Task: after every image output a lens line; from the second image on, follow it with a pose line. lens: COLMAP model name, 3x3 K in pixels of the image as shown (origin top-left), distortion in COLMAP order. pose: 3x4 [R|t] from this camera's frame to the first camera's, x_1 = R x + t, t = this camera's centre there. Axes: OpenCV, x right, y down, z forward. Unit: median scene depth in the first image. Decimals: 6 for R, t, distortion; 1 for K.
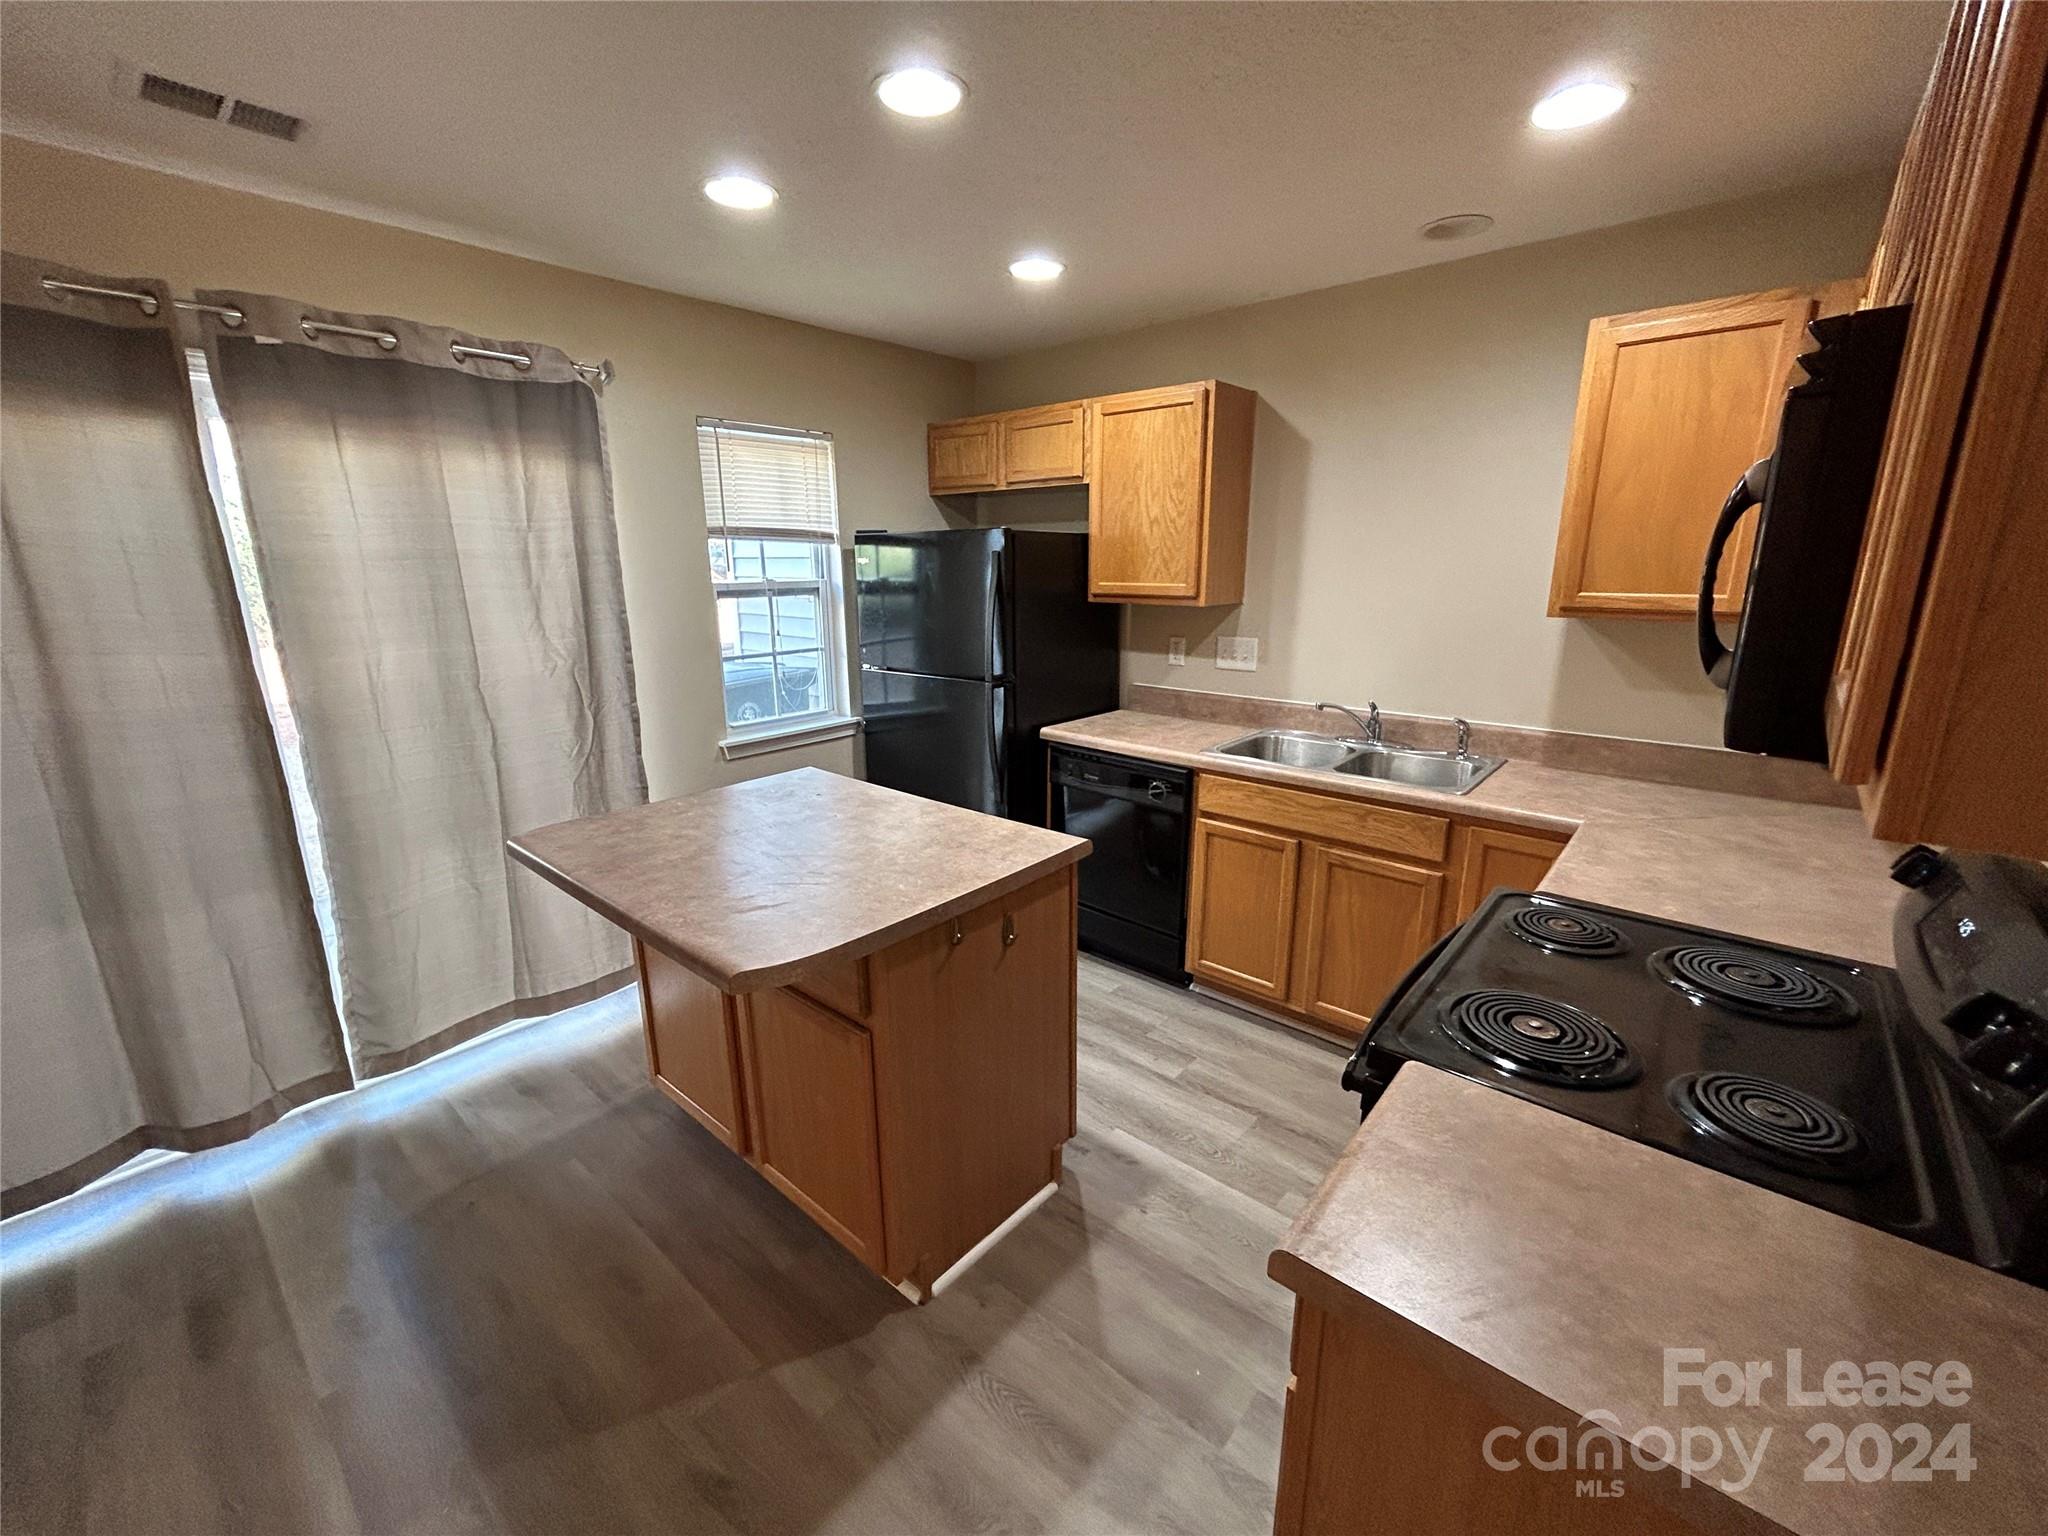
lens RADIAL K [[828.4, 0, 1022.2], [0, 828.4, 769.5], [0, 0, 1]] dist [-0.002952, 0.001254]
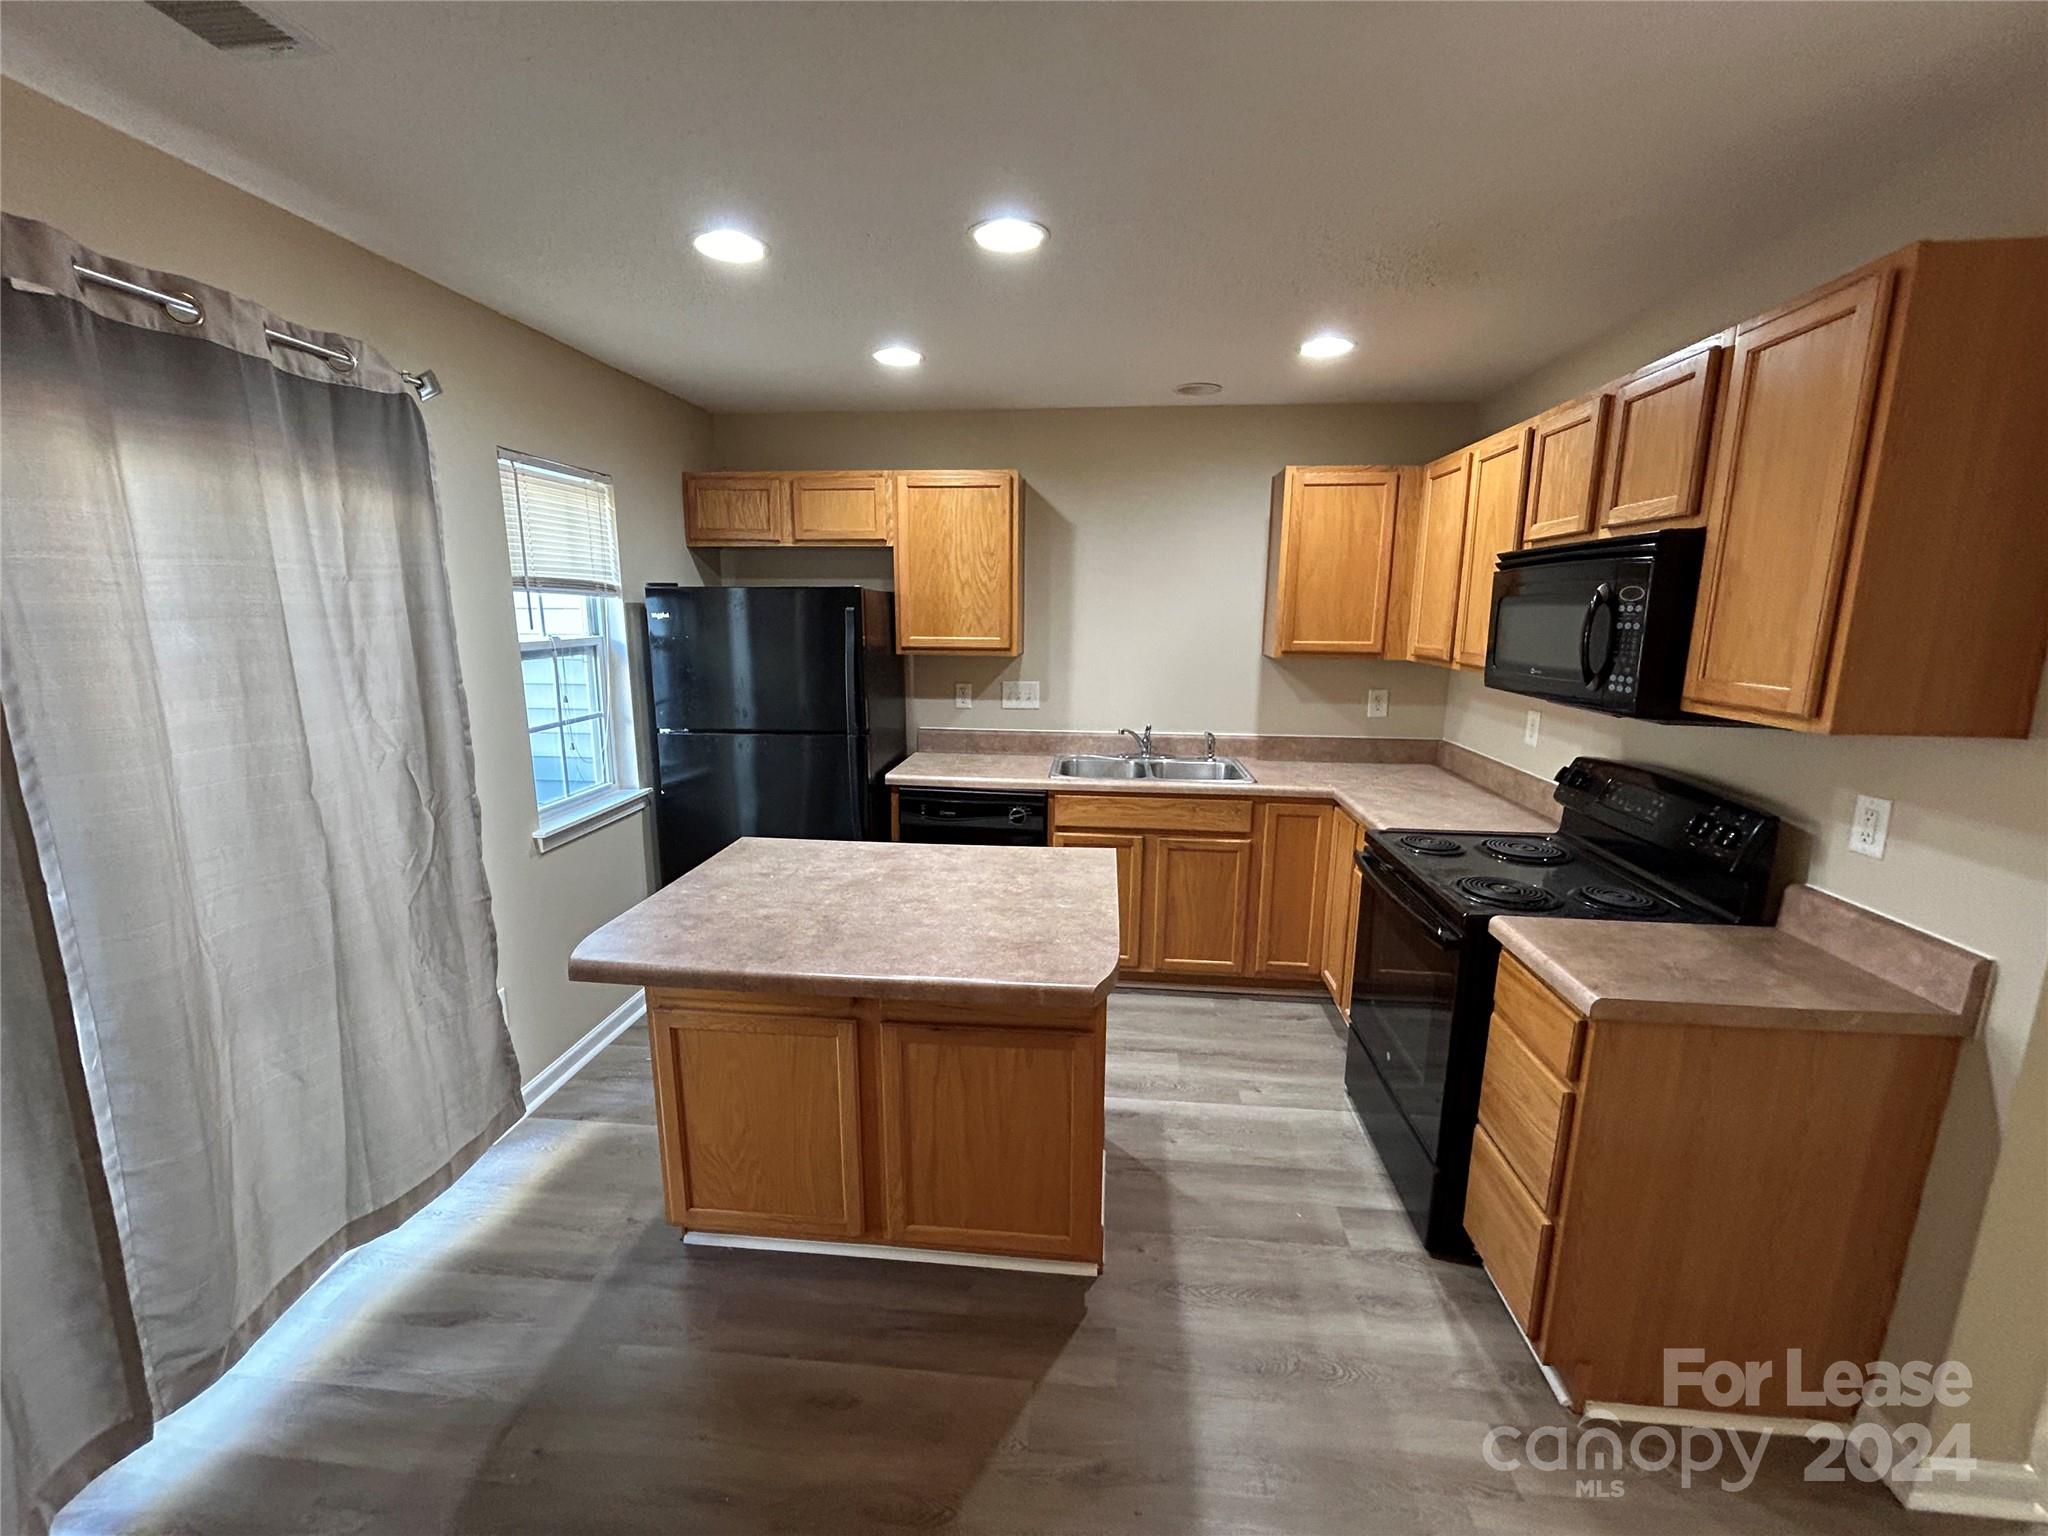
lens RADIAL K [[828.4, 0, 1024.0], [0, 828.4, 769.5], [0, 0, 1]] dist [-0.002952, 0.001254]
pose [[0.812854, -0.103360, 0.573224, -0.502321], [0.134219, 0.990883, -0.011659, -0.023946], [-0.566793, 0.086415, 0.819316, 0.046343]]
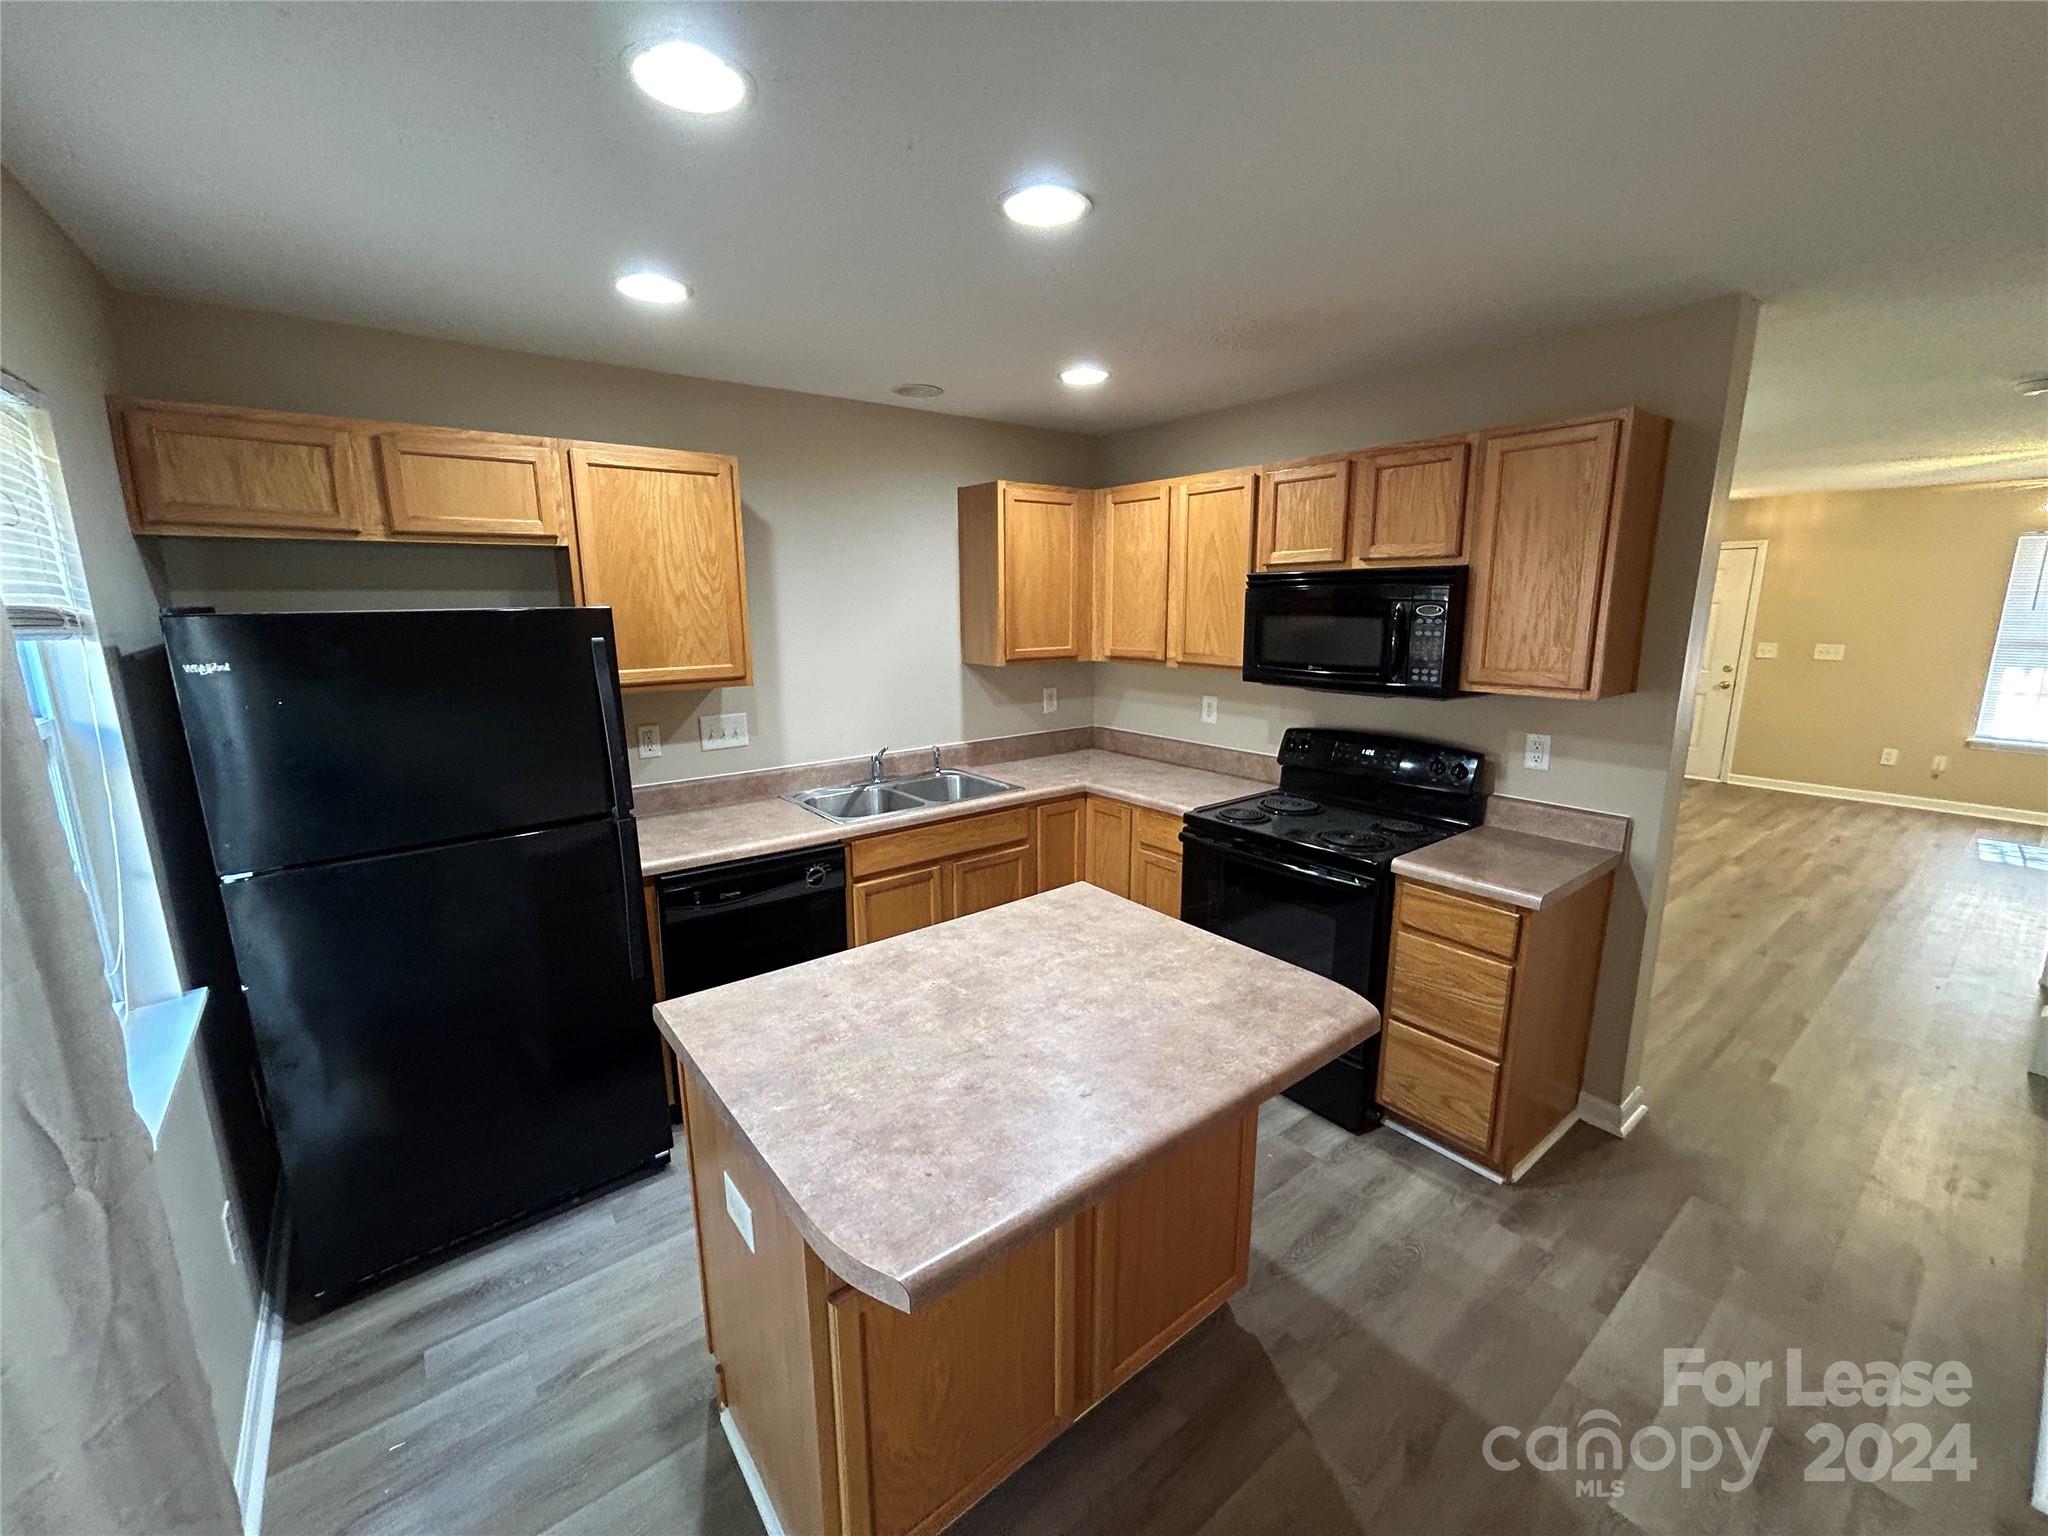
lens RADIAL K [[828.4, 0, 1021.1], [0, 828.4, 770.4], [0, 0, 1]] dist [-0.002952, 0.001254]
pose [[0.189986, -0.197832, 0.961648, -0.719251], [0.249358, 0.957092, 0.147631, -0.180845], [-0.949593, 0.211747, 0.231165, 0.545015]]
